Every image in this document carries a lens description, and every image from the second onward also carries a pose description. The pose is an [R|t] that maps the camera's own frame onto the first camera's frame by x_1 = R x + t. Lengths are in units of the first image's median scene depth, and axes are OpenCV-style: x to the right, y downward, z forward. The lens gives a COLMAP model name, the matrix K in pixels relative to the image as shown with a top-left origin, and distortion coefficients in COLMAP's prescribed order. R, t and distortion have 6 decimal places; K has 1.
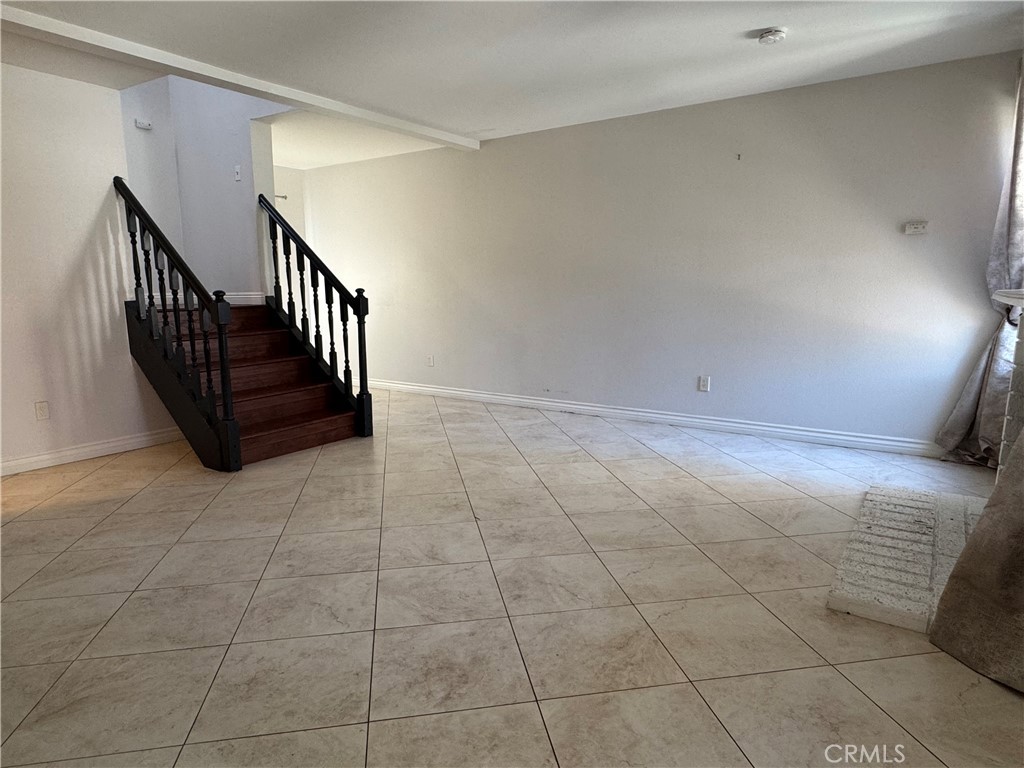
lens RADIAL K [[640.3, 0, 512.0], [0, 640.3, 384.0], [0, 0, 1]] dist [-0.015761, -0.001143]
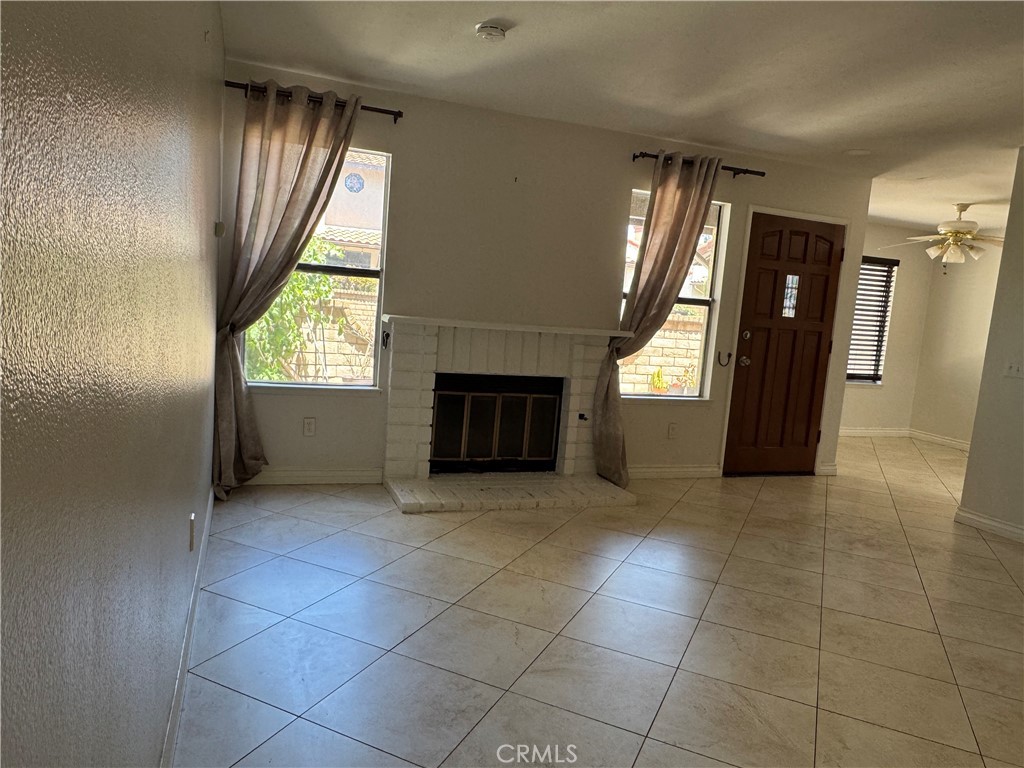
lens RADIAL K [[700.6, 0, 508.6], [0, 700.6, 395.6], [0, 0, 1]] dist [-0.006271, -0.002753]
pose [[-0.820061, -0.119073, 0.559751, -0.171179], [0.019077, 0.971883, 0.234692, -0.256017], [-0.571958, 0.203140, -0.794732, 1.620810]]
